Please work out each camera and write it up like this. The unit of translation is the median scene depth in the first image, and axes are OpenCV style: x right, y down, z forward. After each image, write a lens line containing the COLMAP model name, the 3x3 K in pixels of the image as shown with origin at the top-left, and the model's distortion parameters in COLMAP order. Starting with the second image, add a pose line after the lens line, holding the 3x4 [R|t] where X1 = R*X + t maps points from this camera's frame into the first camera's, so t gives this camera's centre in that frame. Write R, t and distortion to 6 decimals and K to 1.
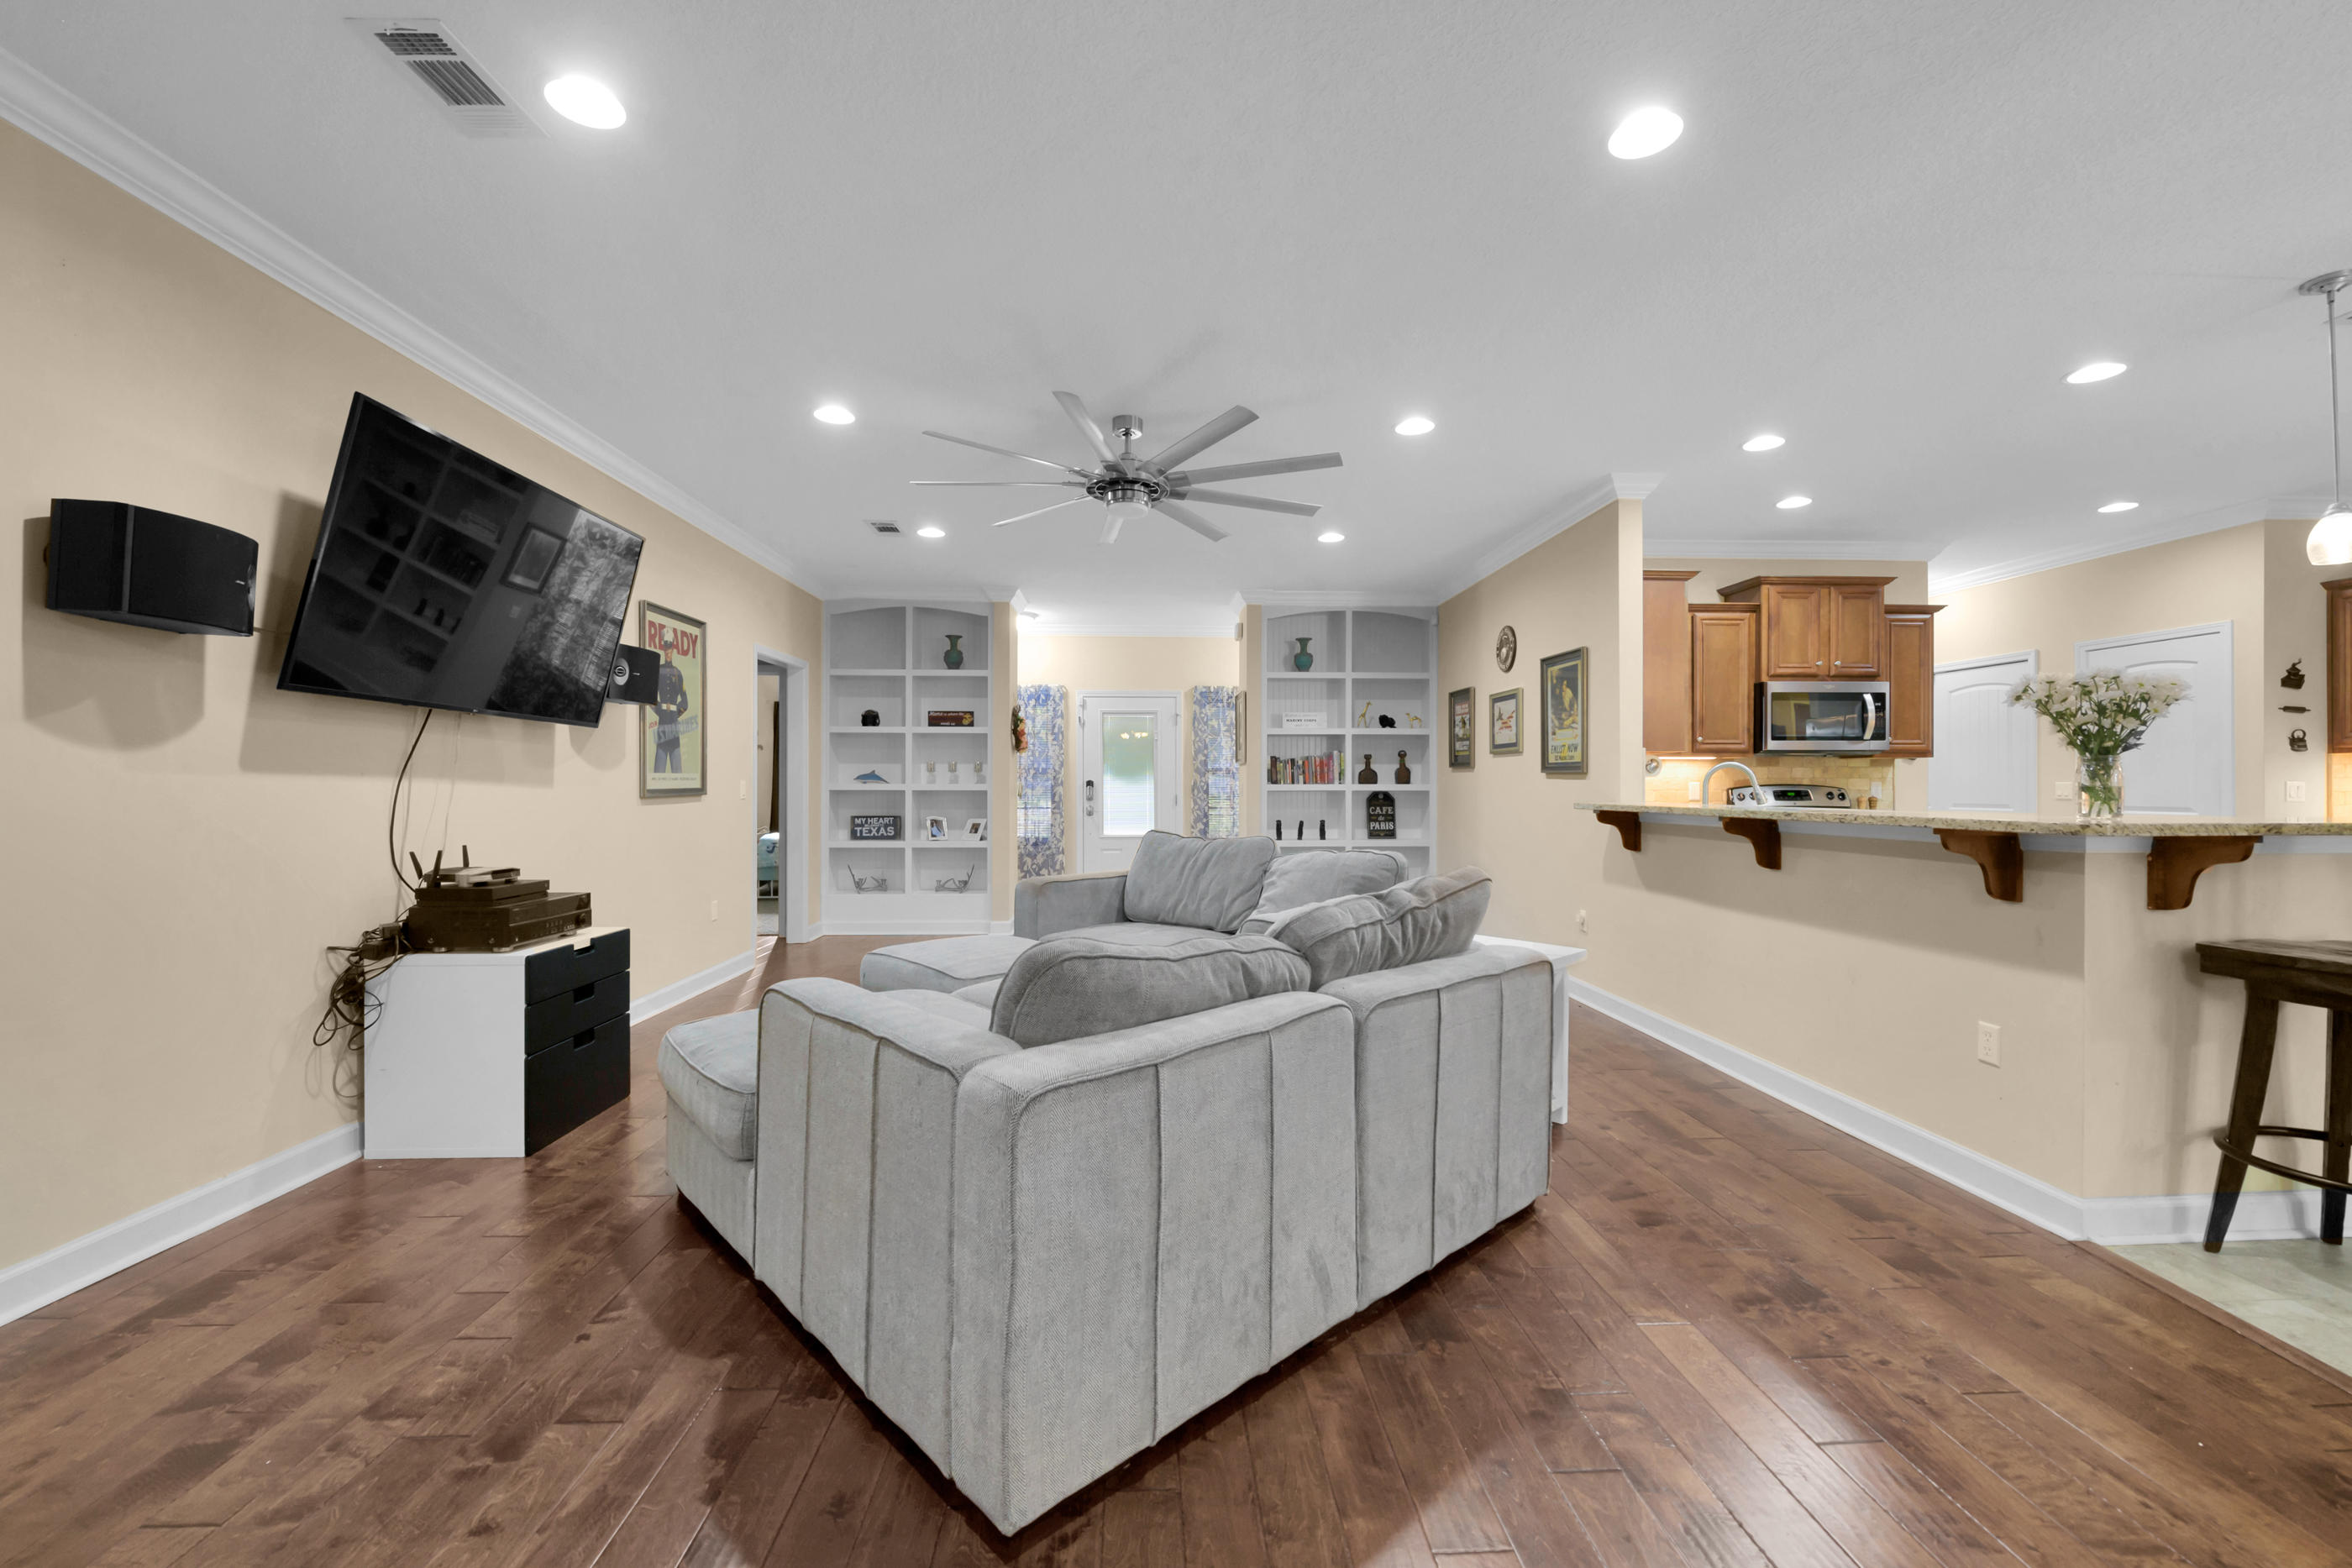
lens RADIAL K [[940.0, 0, 1185.6], [0, 940.0, 784.5], [0, 0, 1]] dist [0.015363, -0.007391]
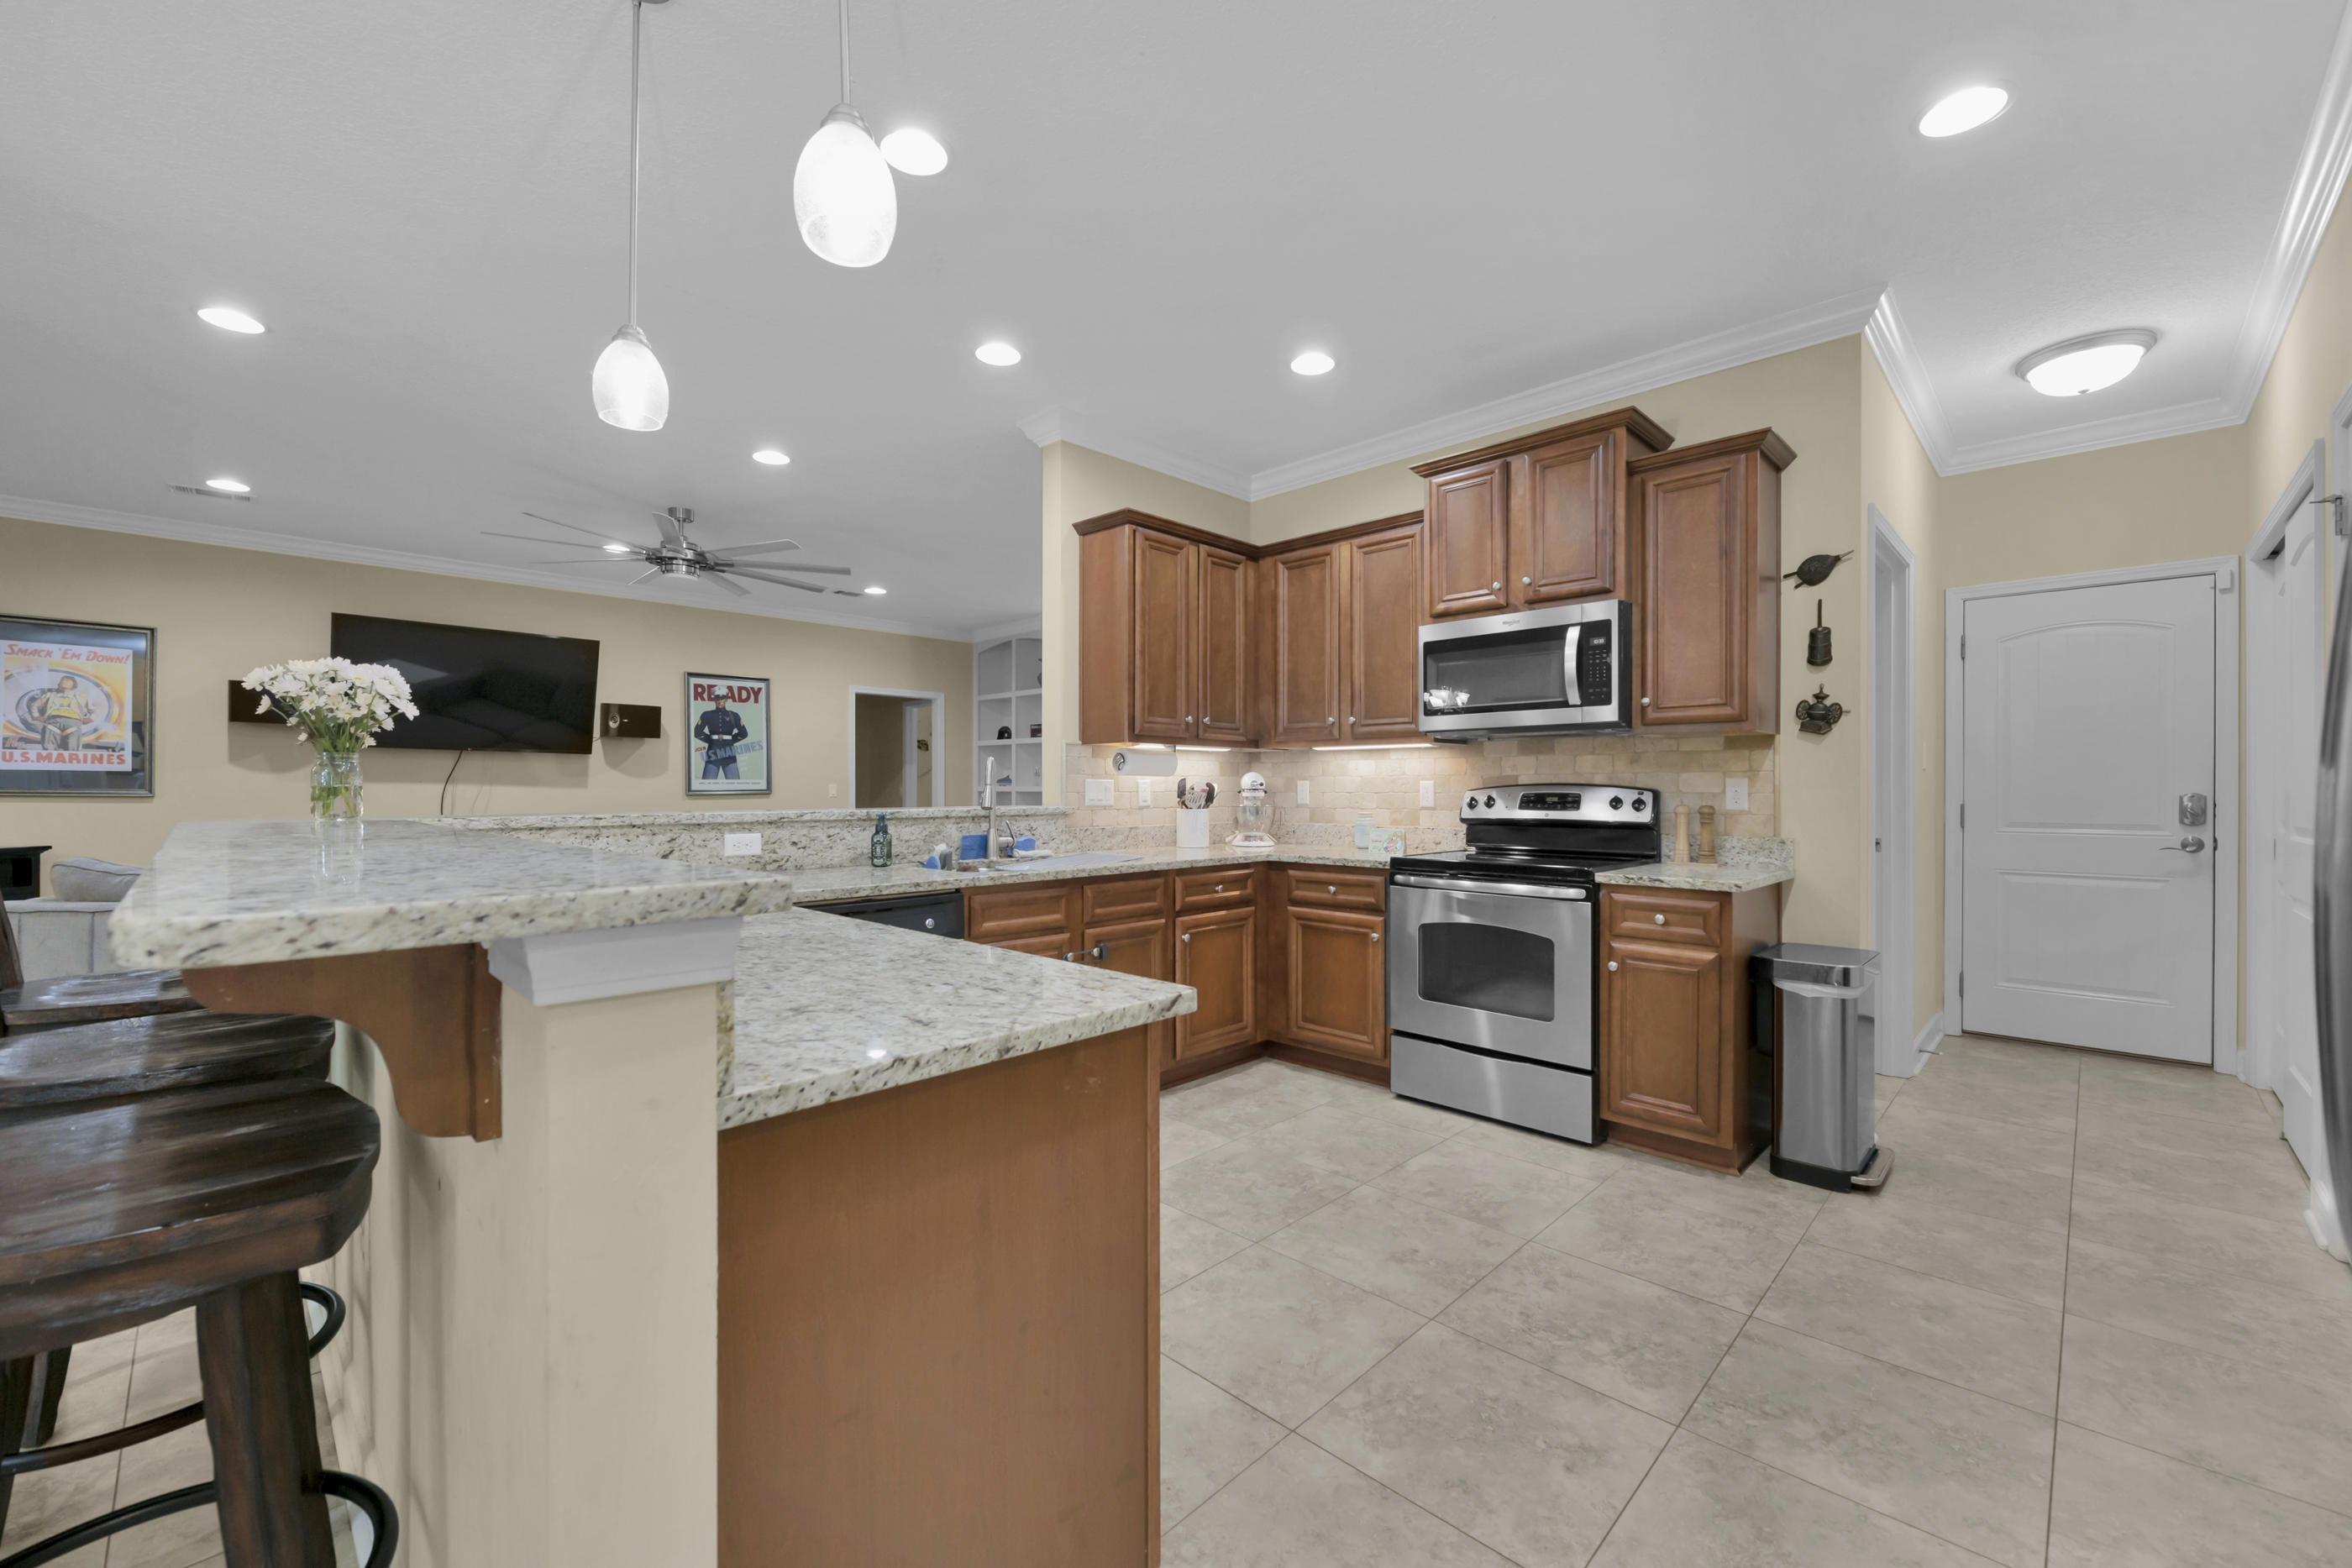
lens RADIAL K [[940.0, 0, 1185.6], [0, 940.0, 784.5], [0, 0, 1]] dist [0.015363, -0.007391]
pose [[0.683893, -0.003332, -0.729574, 0.975402], [0.002089, 0.999994, -0.002609, 0.001815], [0.729579, 0.000260, 0.683896, 0.433584]]
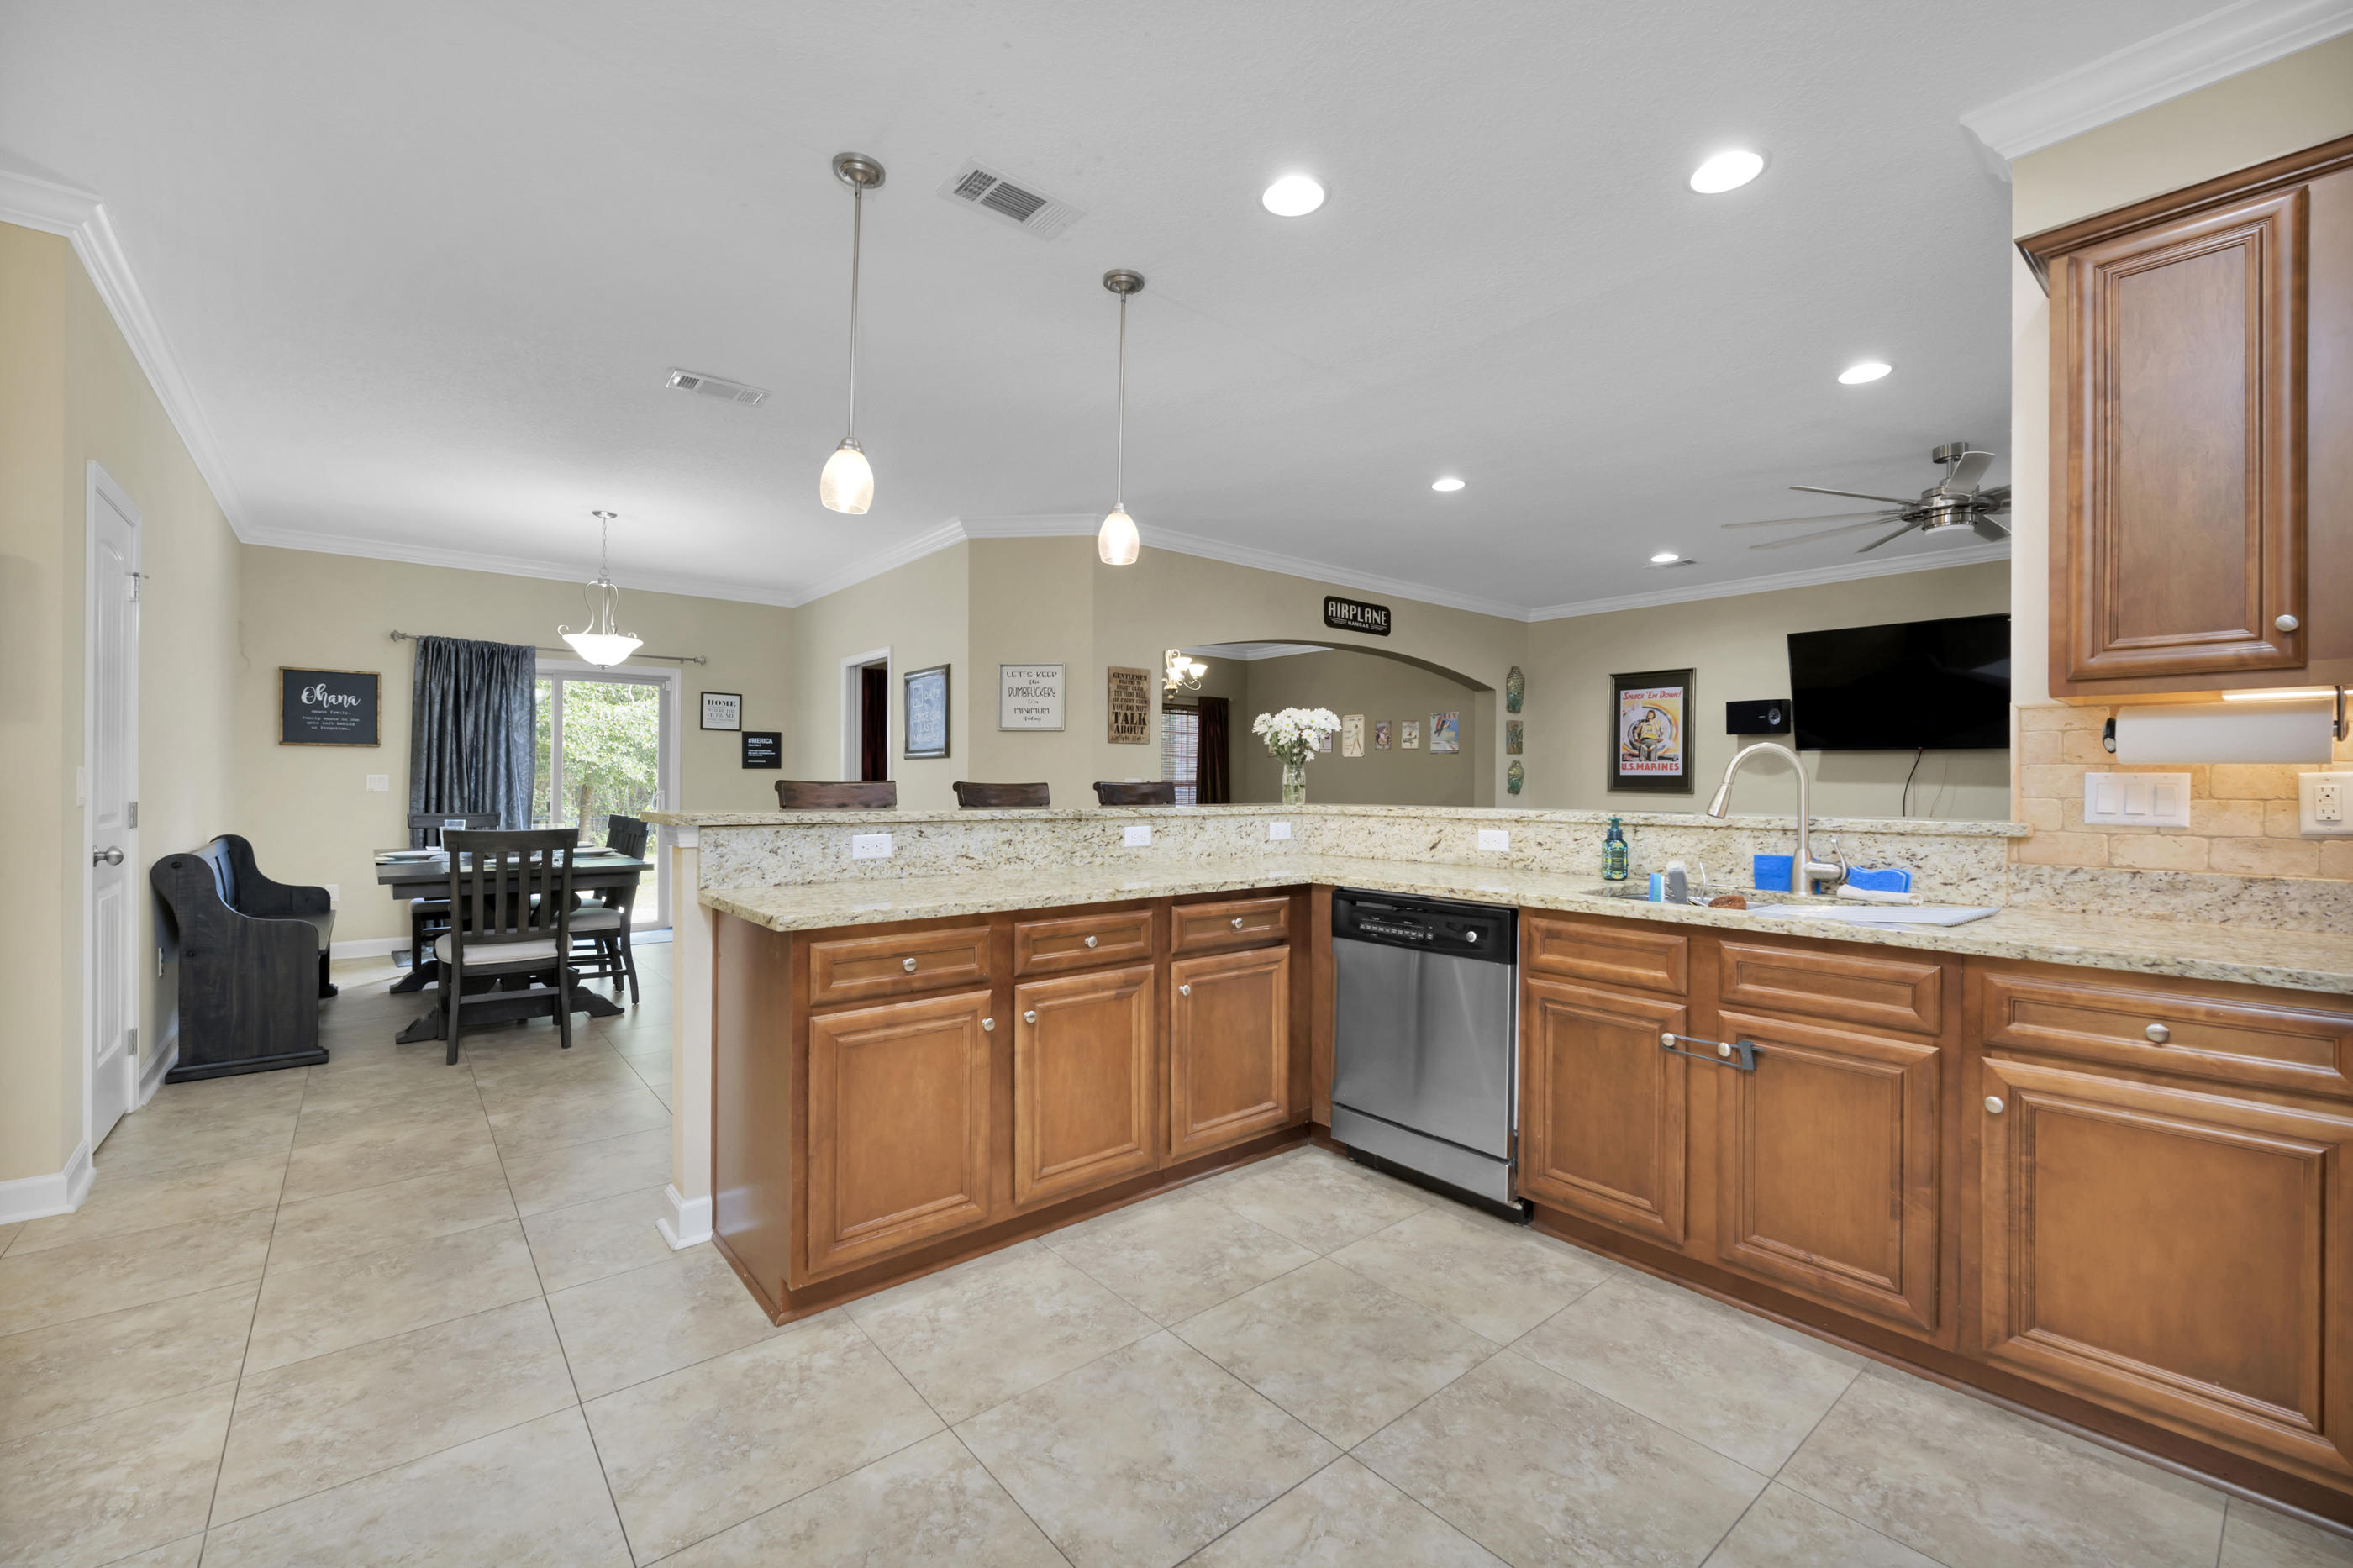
lens RADIAL K [[962.4, 0, 1189.4], [0, 962.4, 778.1], [0, 0, 1]] dist [0.000890, -0.000088]
pose [[-0.795466, -0.007526, -0.605952, 0.904203], [-0.001223, 0.999941, -0.010814, 0.003198], [0.605998, -0.007861, -0.795428, 0.962247]]
